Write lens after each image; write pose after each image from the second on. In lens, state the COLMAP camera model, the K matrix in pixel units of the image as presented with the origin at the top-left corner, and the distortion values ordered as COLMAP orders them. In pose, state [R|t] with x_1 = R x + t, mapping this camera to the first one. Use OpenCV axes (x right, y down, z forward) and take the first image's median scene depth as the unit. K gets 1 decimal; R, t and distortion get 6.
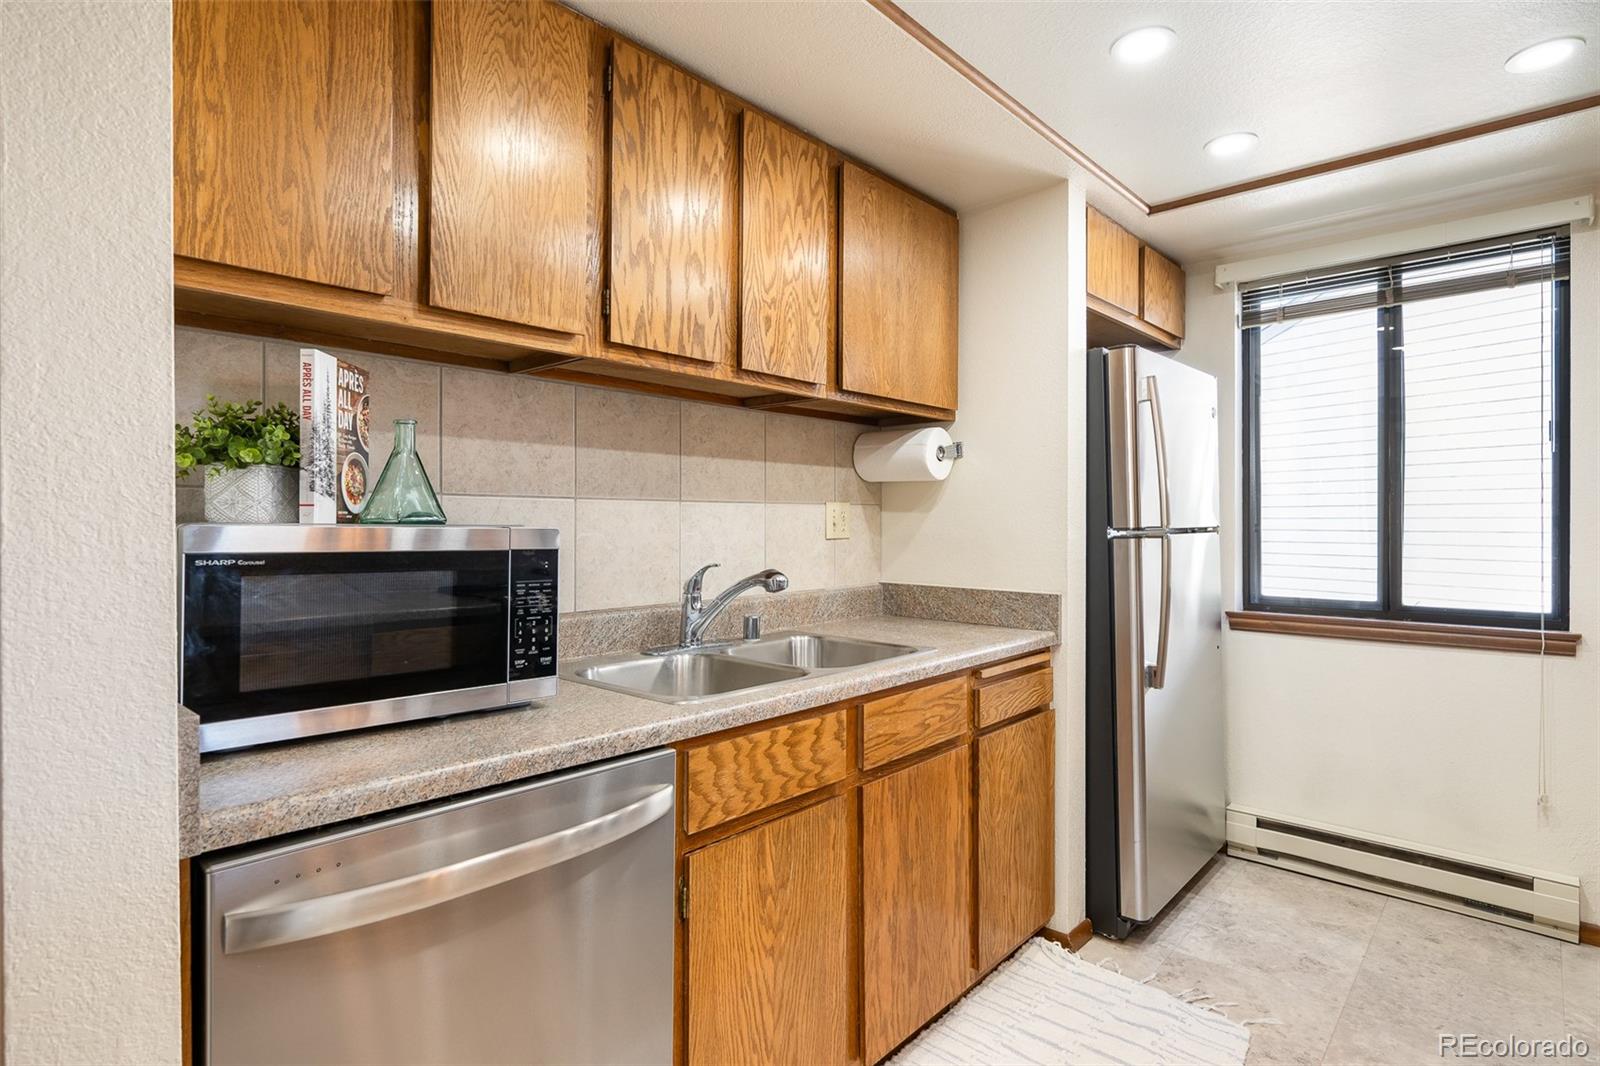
lens RADIAL K [[811.1, 0, 794.4], [0, 811.1, 525.2], [0, 0, 1]] dist [-0.000116, -0.000538]
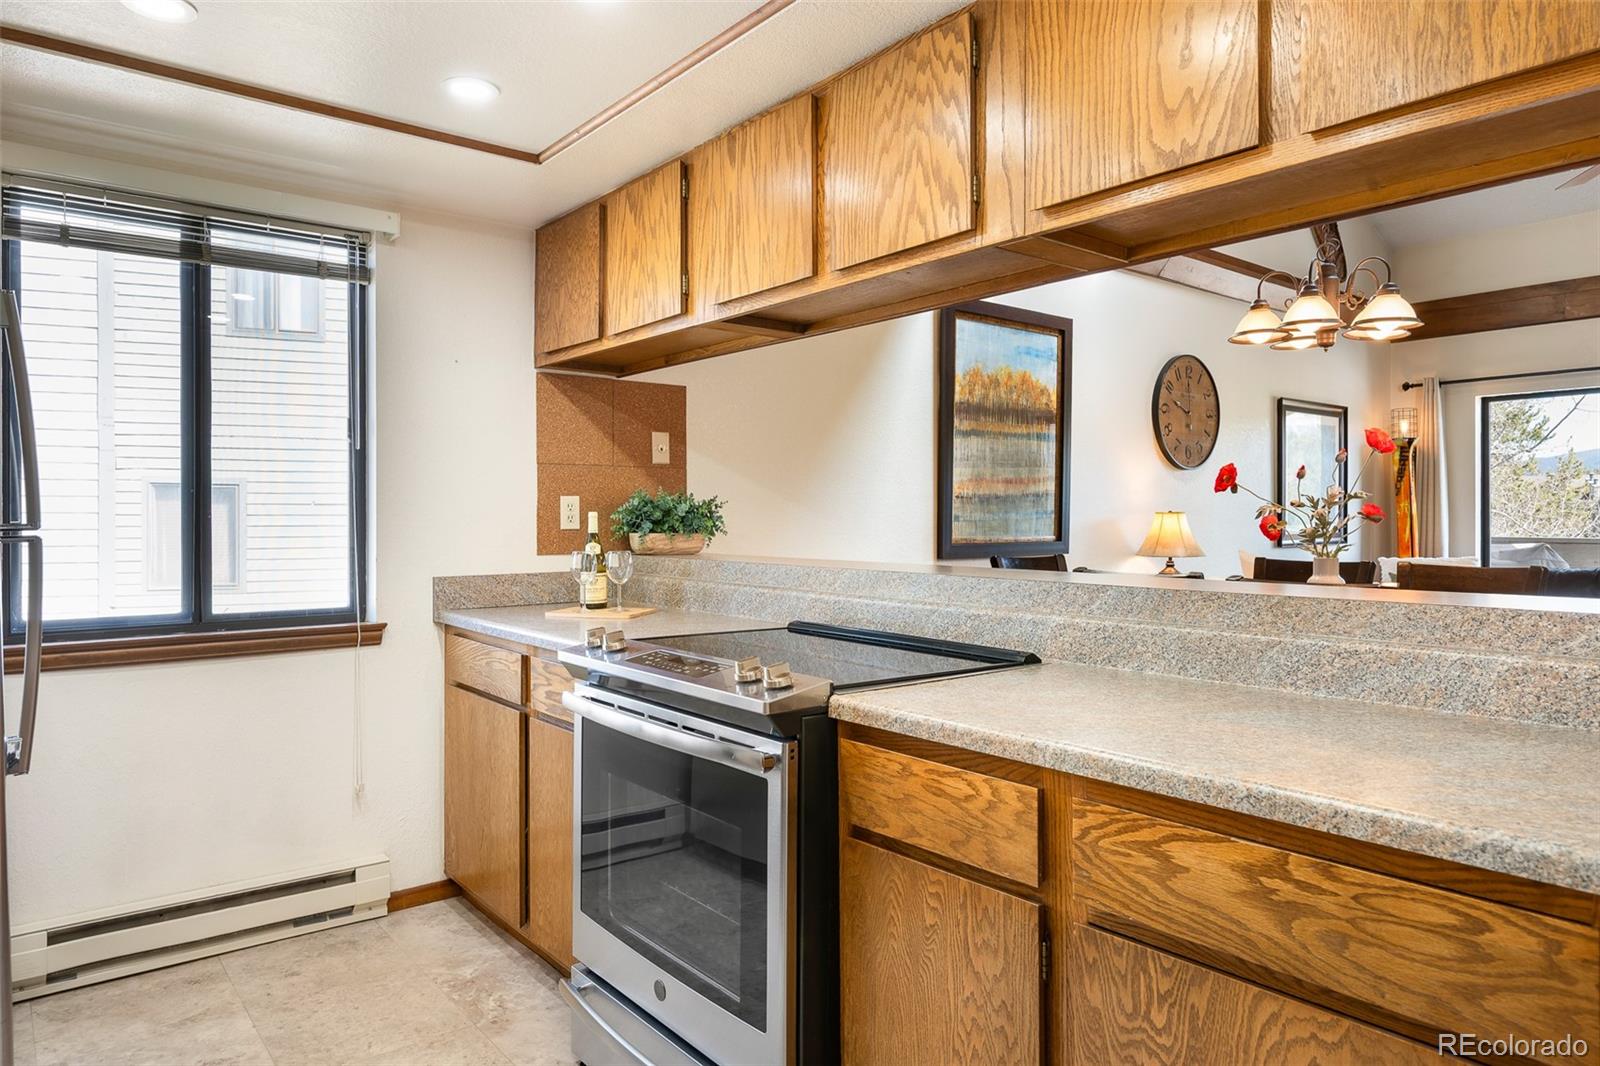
lens RADIAL K [[1009.8, 0, 797.8], [0, 1009.8, 516.9], [0, 0, 1]] dist [0.000107, -0.000218]
pose [[0.156397, -0.001679, 0.987693, -0.237882], [0.005052, 0.999987, 0.000900, -0.002995], [-0.987681, 0.004849, 0.156403, 0.243448]]
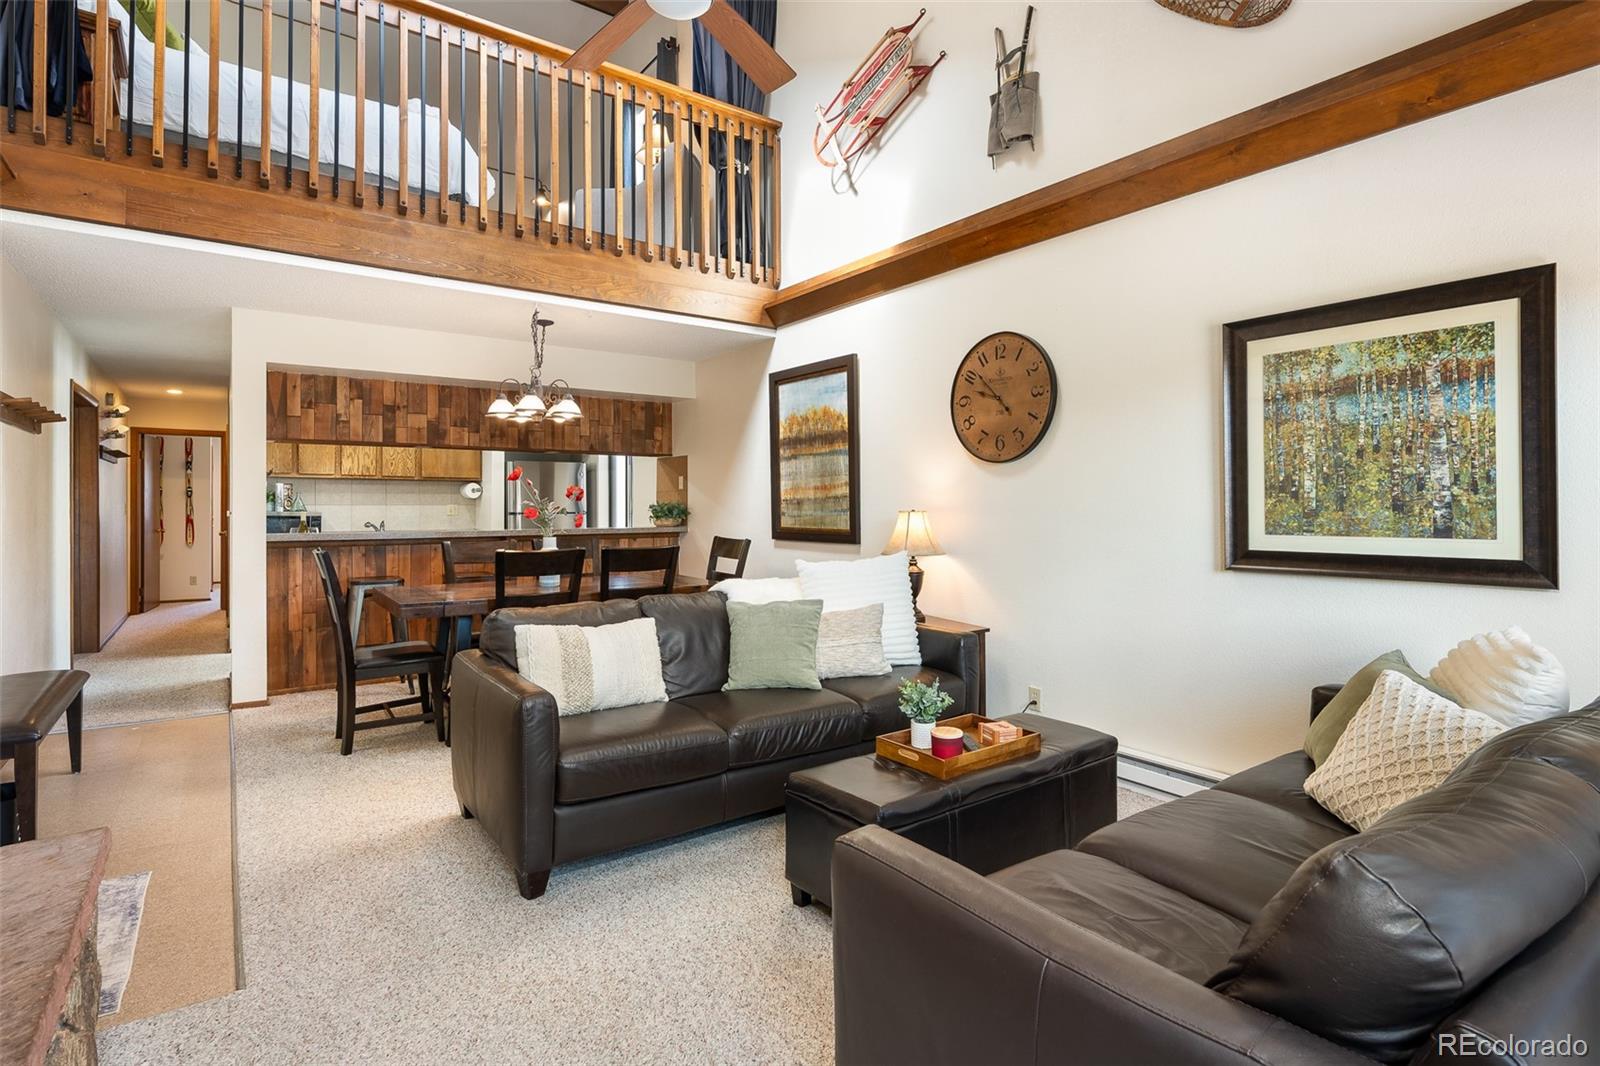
lens RADIAL K [[783.3, 0, 804.9], [0, 783.3, 508.1], [0, 0, 1]] dist [0.002175, 0.000005]
pose [[0.981122, 0.001078, -0.193385, 2.205222], [-0.001611, 0.999995, -0.002599, -0.008139], [0.193381, 0.002862, 0.981120, -2.000072]]
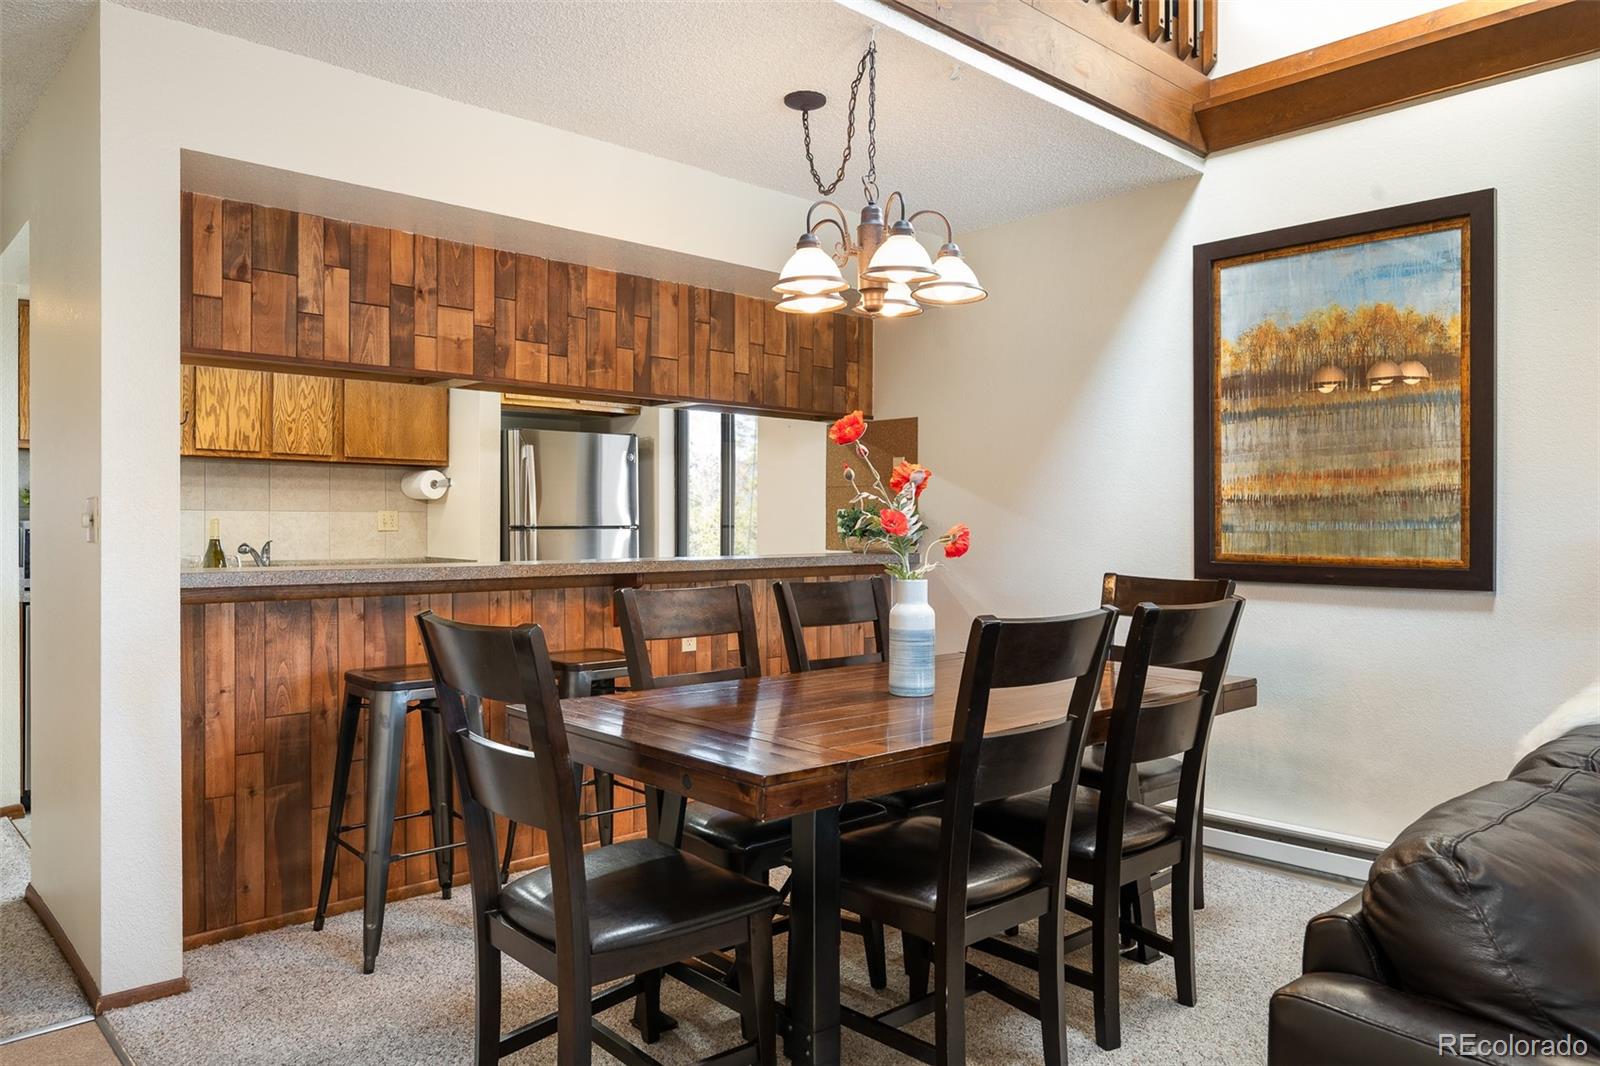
lens RADIAL K [[1077.7, 0, 800.9], [0, 1077.7, 535.4], [0, 0, 1]] dist [-0.000103, 0.002662]
pose [[0.996674, 0.006195, -0.081257, 1.207081], [-0.005715, 0.999965, 0.006144, 0.007002], [0.081292, -0.005659, 0.996674, -1.369461]]
